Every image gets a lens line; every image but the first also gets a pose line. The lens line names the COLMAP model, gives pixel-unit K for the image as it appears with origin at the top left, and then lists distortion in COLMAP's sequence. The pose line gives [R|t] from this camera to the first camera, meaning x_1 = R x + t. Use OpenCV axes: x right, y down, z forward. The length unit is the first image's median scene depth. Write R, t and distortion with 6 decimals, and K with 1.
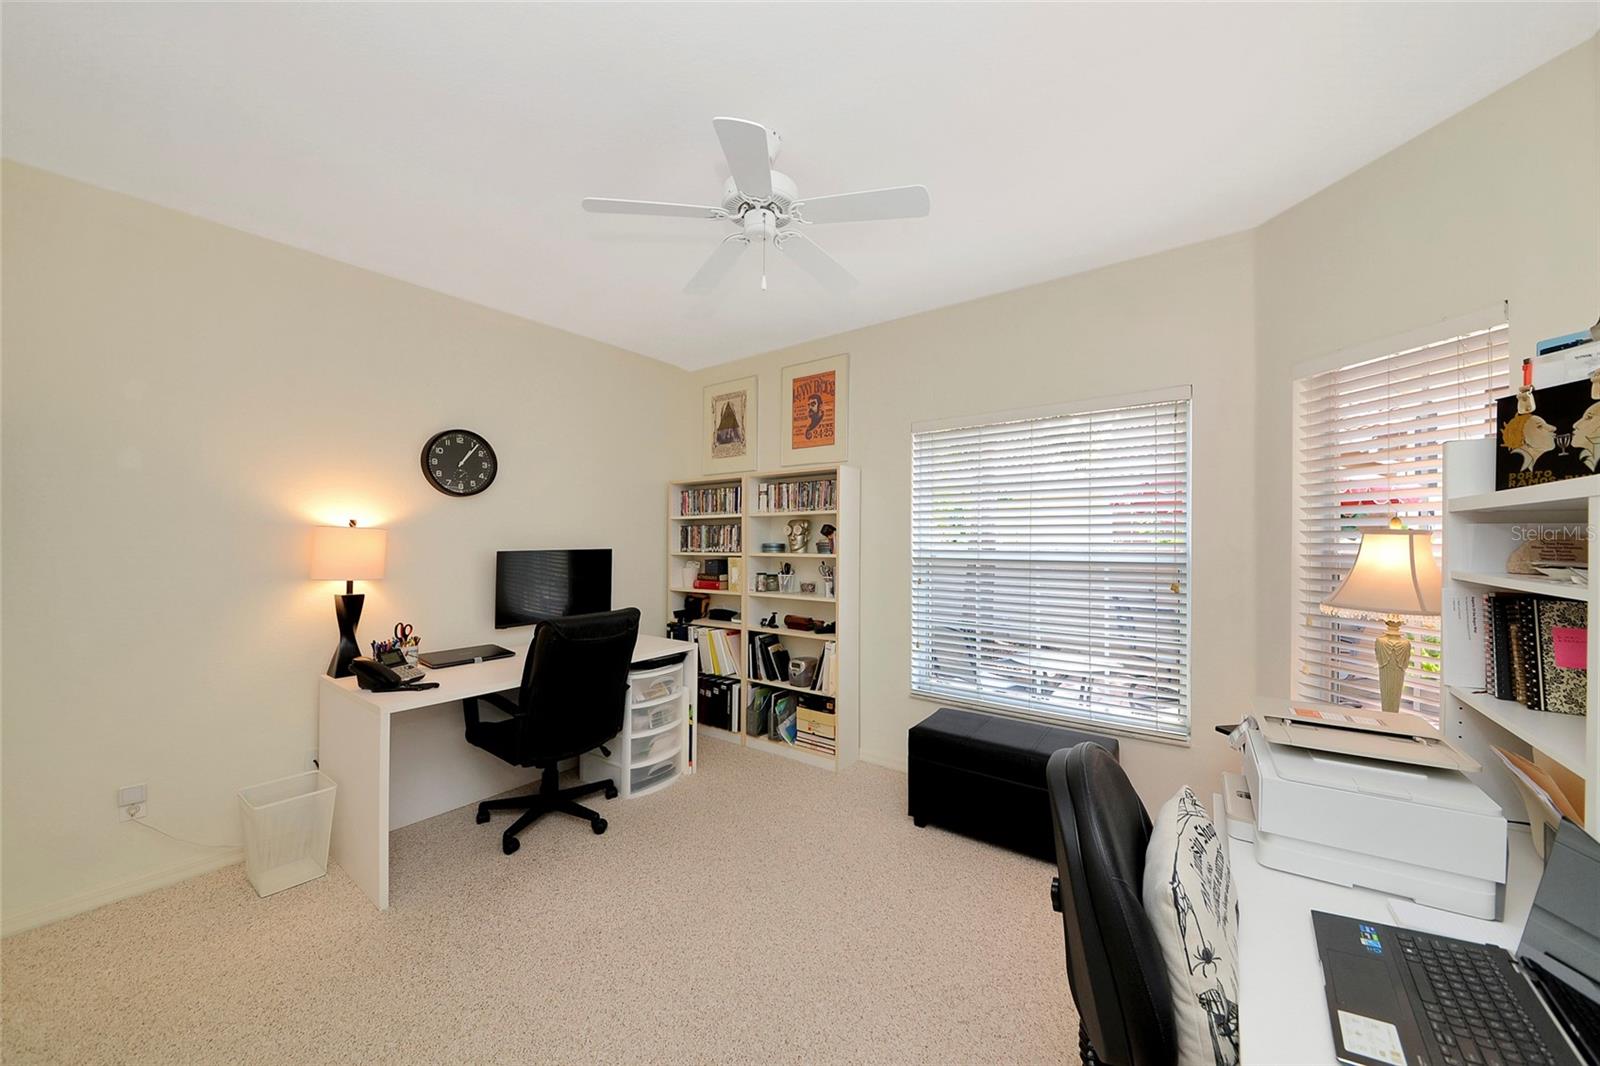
lens RADIAL K [[581.1, 0, 794.4], [0, 581.1, 526.0], [0, 0, 1]] dist [-0.001126, -0.000362]
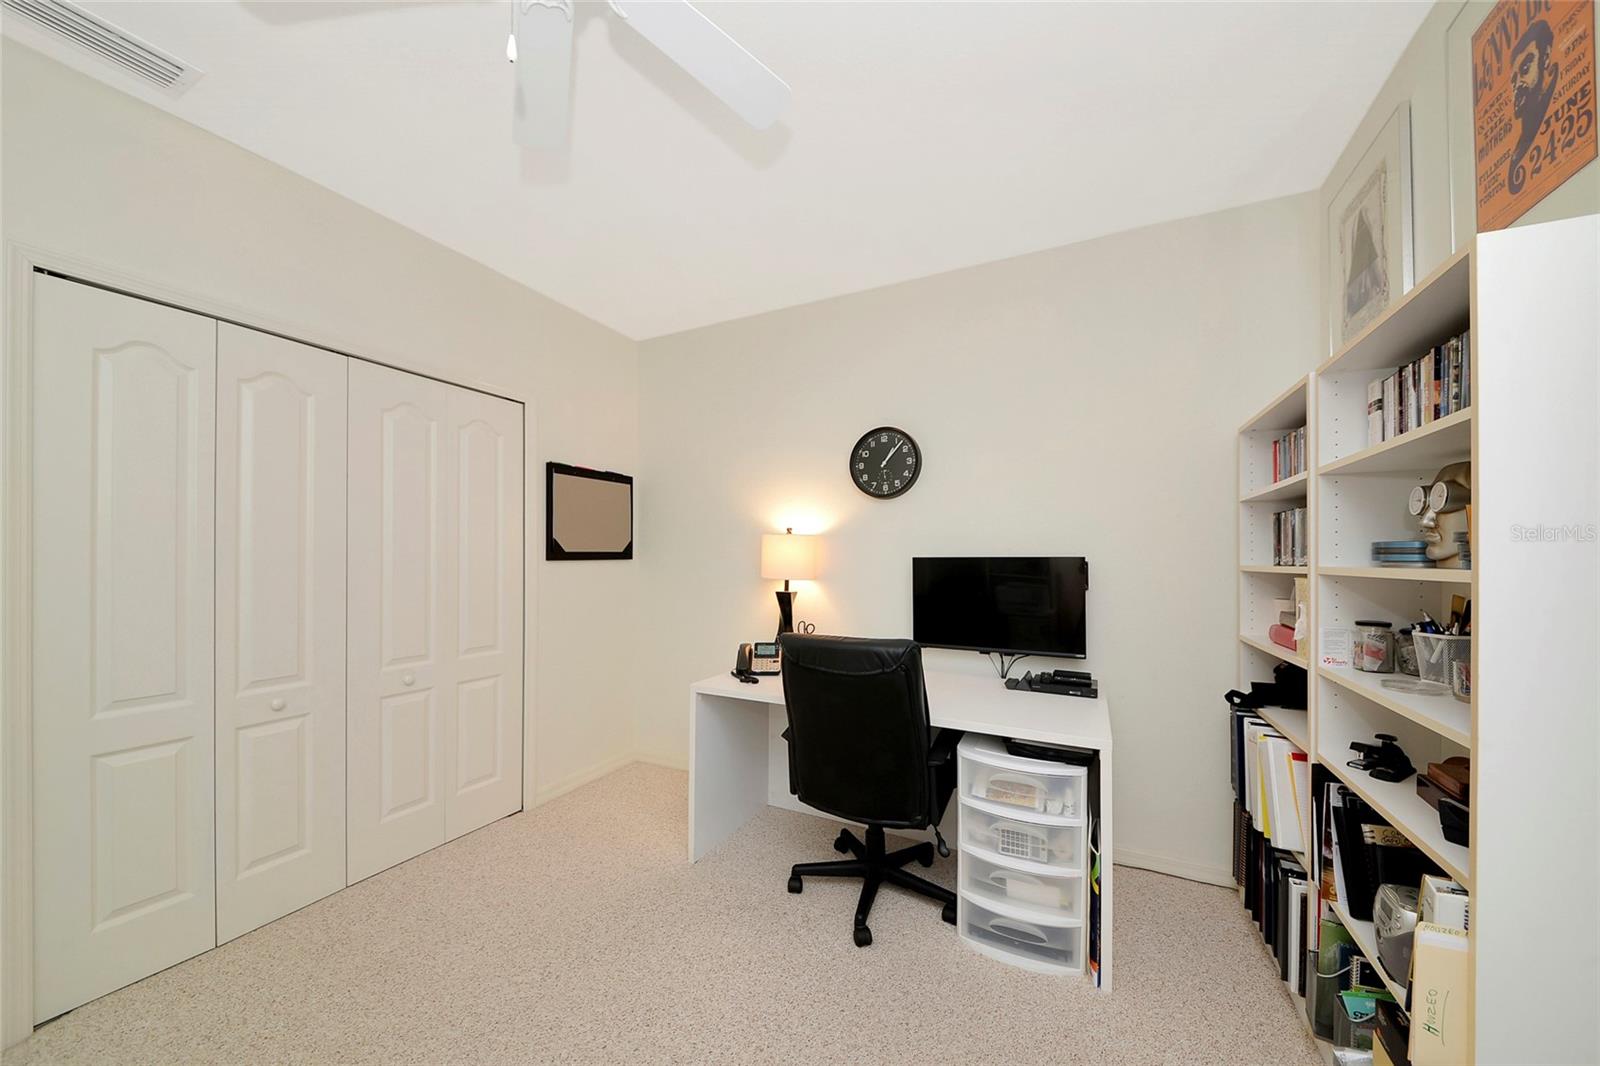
lens RADIAL K [[570.7, 0, 793.0], [0, 570.7, 552.5], [0, 0, 1]] dist [0.015744, -0.009841]
pose [[0.145907, -0.010114, -0.989247, 0.308695], [0.018293, 0.999804, -0.007523, 0.039536], [0.989129, -0.016998, 0.146064, 0.700979]]
